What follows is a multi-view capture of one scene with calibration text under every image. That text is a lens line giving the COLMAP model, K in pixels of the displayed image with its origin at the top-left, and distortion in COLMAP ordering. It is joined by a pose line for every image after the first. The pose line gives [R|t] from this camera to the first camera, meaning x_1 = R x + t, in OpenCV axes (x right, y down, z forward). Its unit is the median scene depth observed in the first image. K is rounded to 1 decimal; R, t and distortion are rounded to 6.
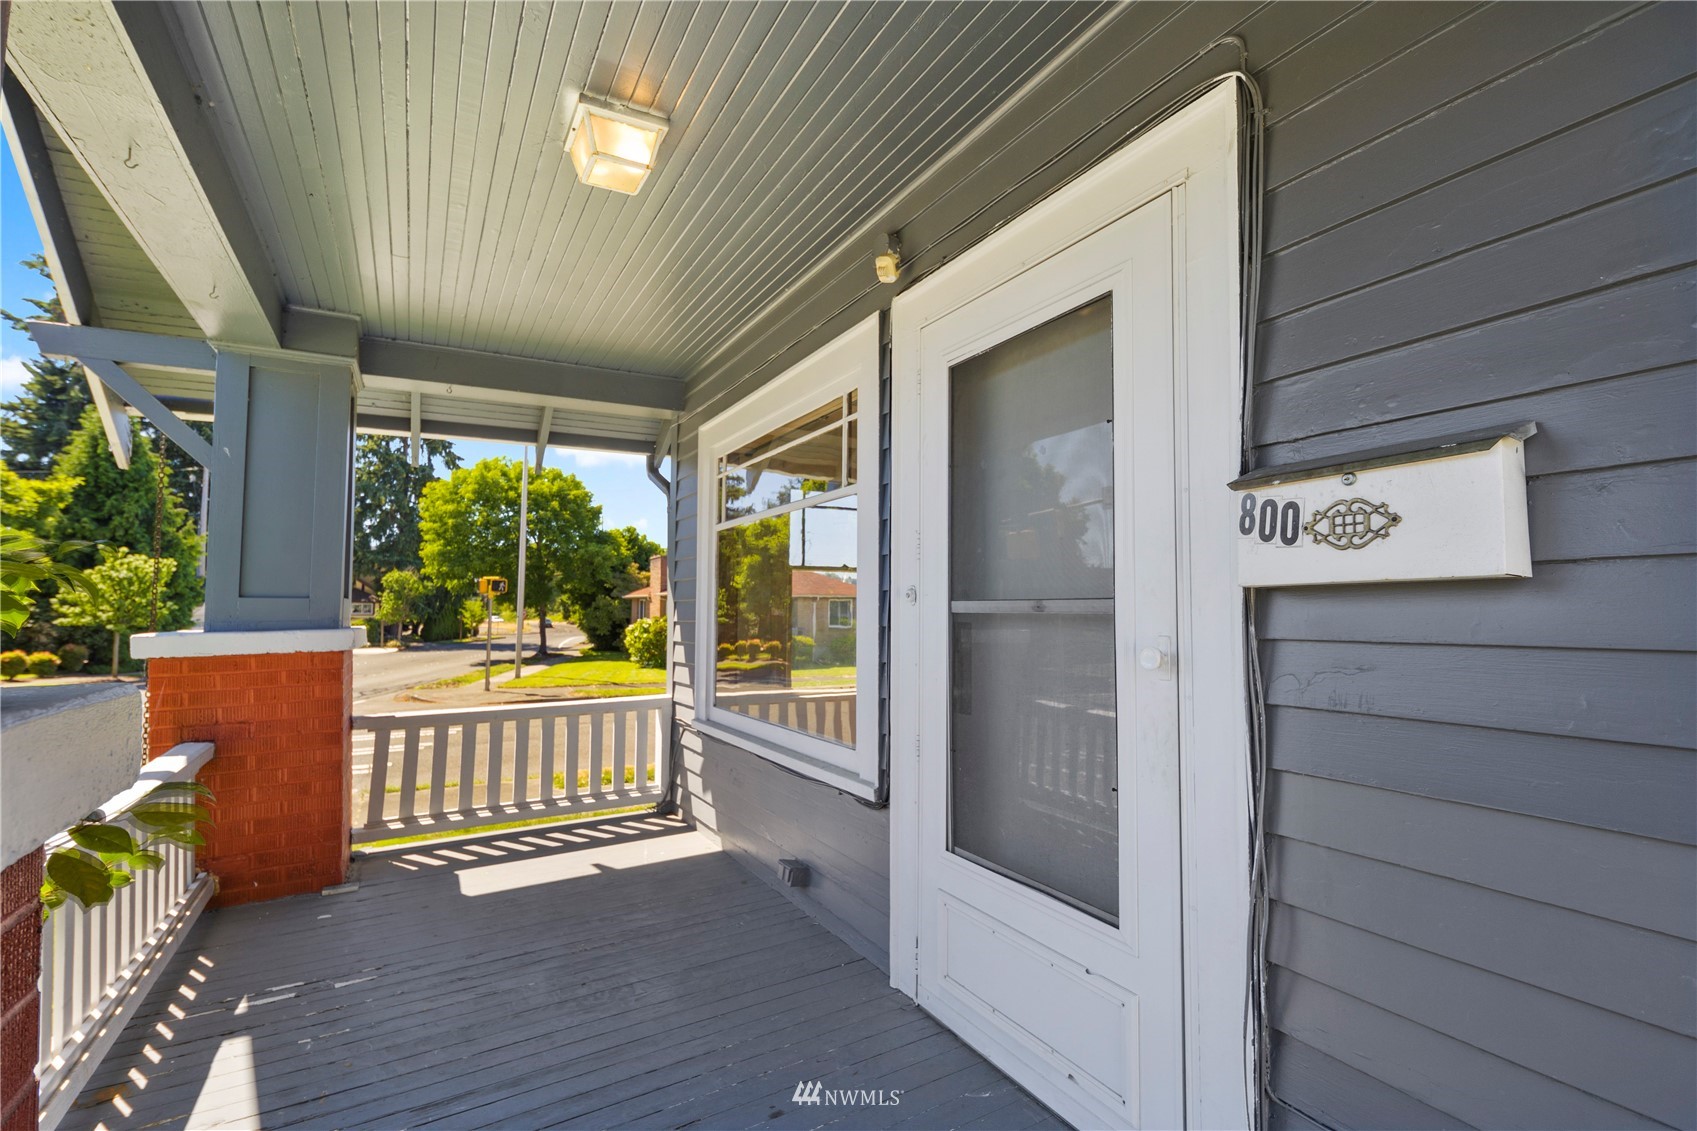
lens RADIAL K [[778.2, 0, 848.5], [0, 778.2, 565.5], [0, 0, 1]] dist [0.002472, 0.000038]
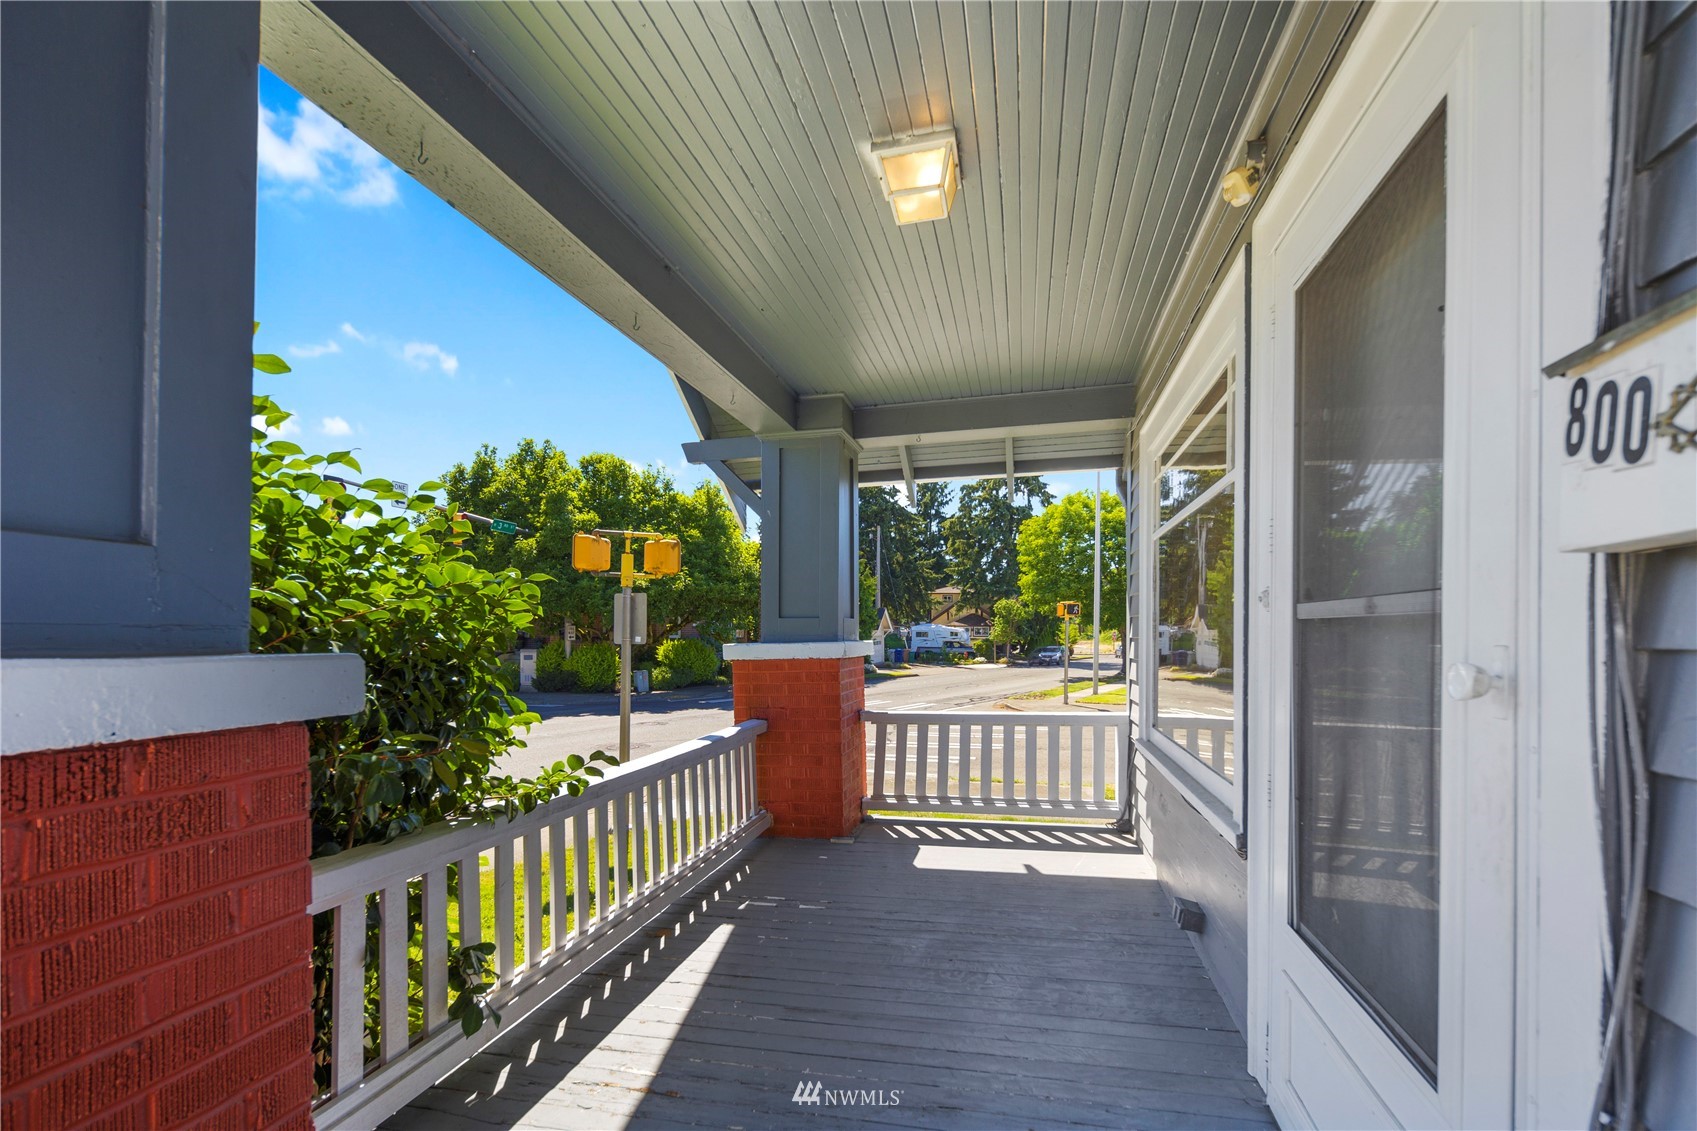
lens RADIAL K [[747.2, 0, 847.6], [0, 747.2, 631.1], [0, 0, 1]] dist [0.001019, -0.000308]
pose [[0.731837, -0.003830, -0.681469, 0.180398], [0.041502, 0.998379, 0.038959, 0.014926], [0.680214, -0.056794, 0.730810, 0.097622]]
